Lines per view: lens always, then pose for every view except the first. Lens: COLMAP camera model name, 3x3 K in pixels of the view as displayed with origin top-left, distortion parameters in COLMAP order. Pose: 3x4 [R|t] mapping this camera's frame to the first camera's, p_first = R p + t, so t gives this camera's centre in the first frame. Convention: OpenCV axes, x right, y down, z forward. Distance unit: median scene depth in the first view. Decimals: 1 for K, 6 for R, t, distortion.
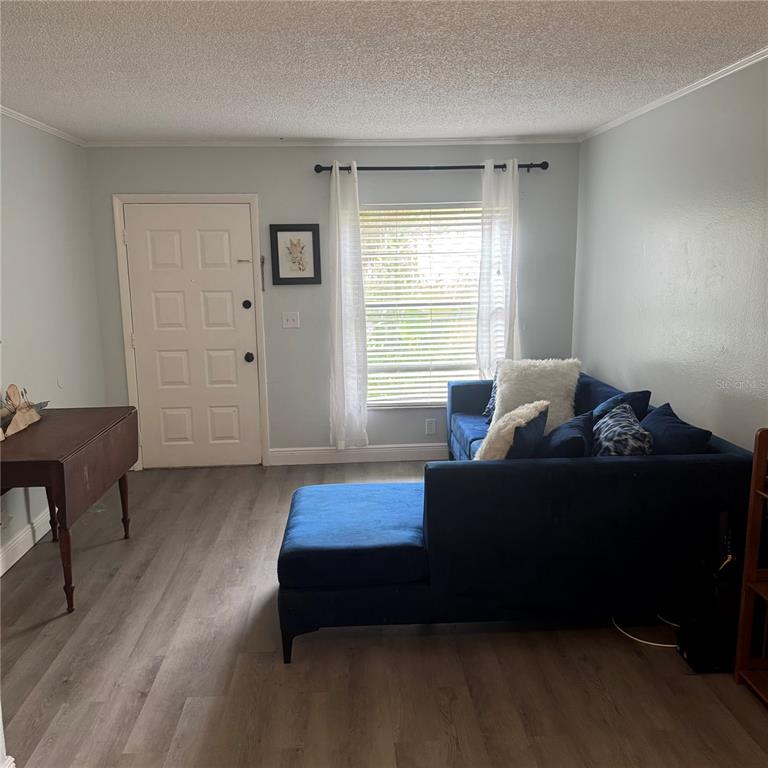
lens RADIAL K [[726.8, 0, 384.0], [0, 726.8, 384.0], [0, 0, 1]] dist [0.158948, -0.295639]
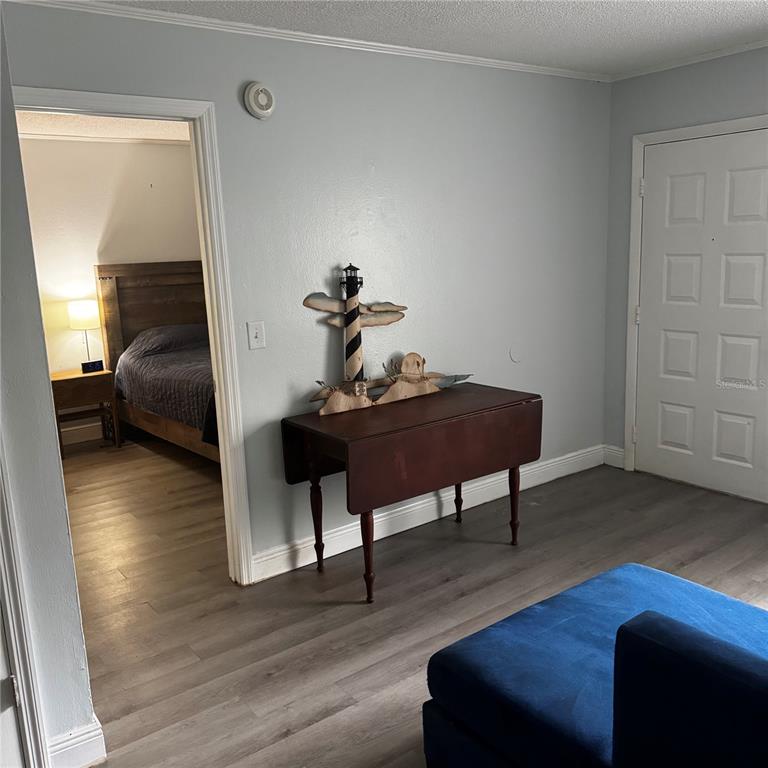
lens RADIAL K [[726.8, 0, 384.0], [0, 726.8, 384.0], [0, 0, 1]] dist [0.158948, -0.295639]
pose [[0.554268, 0.155795, -0.817628, 0.191743], [-0.111607, 0.987366, 0.112480, -0.044624], [0.824822, 0.028909, 0.564653, 0.308220]]
